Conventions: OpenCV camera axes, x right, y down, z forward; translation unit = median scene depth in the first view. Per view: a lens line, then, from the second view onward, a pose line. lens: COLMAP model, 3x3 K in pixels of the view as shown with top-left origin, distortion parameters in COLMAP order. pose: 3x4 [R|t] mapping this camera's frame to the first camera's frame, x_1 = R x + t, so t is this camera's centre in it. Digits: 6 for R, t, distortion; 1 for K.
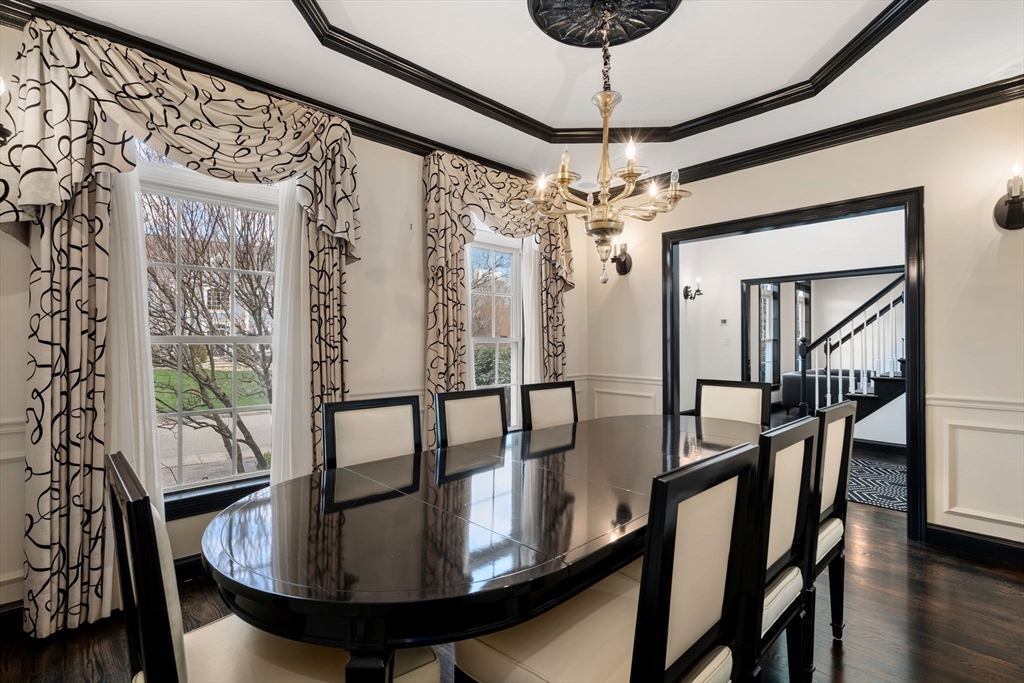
lens RADIAL K [[476.5, 0, 518.8], [0, 476.5, 337.8], [0, 0, 1]] dist [-0.000930, -0.000120]
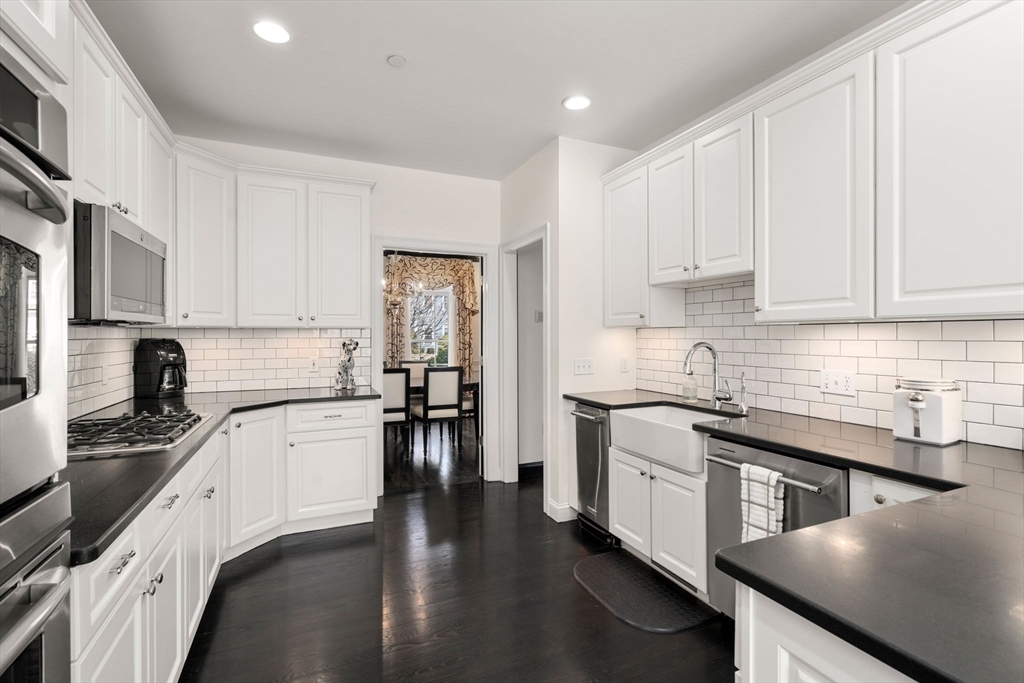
lens RADIAL K [[476.5, 0, 518.8], [0, 476.5, 337.8], [0, 0, 1]] dist [-0.000930, -0.000120]
pose [[0.939049, 0.003195, -0.343767, 1.040332], [-0.000974, 0.999978, 0.006632, -0.024784], [0.343781, -0.005893, 0.939031, -0.775368]]
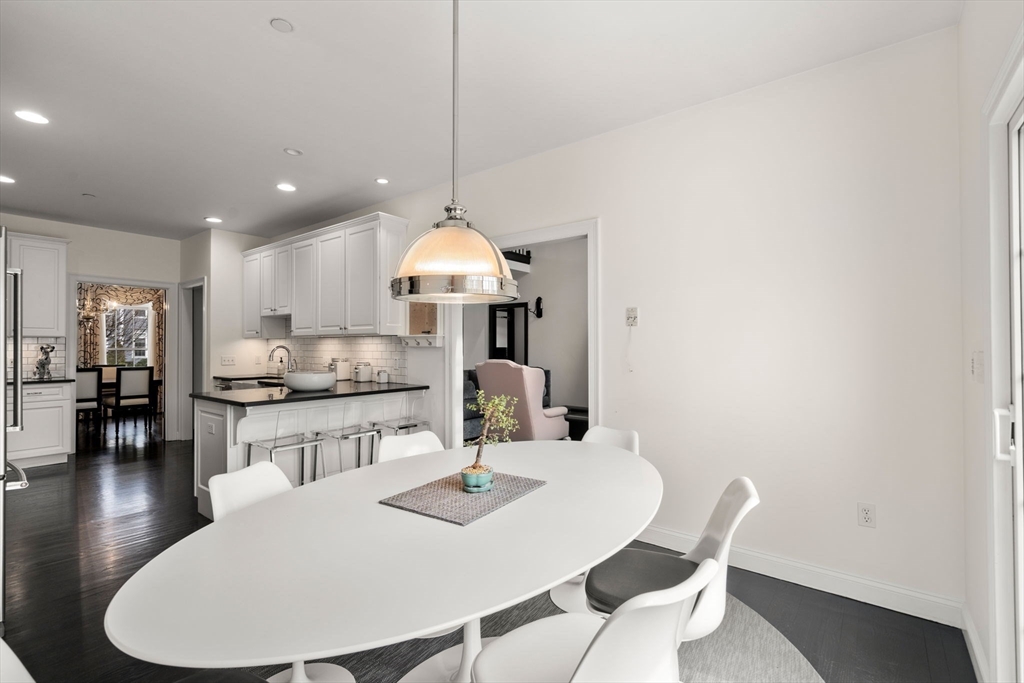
lens RADIAL K [[462.1, 0, 509.1], [0, 462.1, 344.3], [0, 0, 1]] dist [-0.000184, 0.000576]
pose [[0.991279, 0.003606, 0.131729, 1.569881], [-0.002712, 0.999972, -0.006960, -0.010051], [-0.131751, 0.006542, 0.991261, -1.532674]]
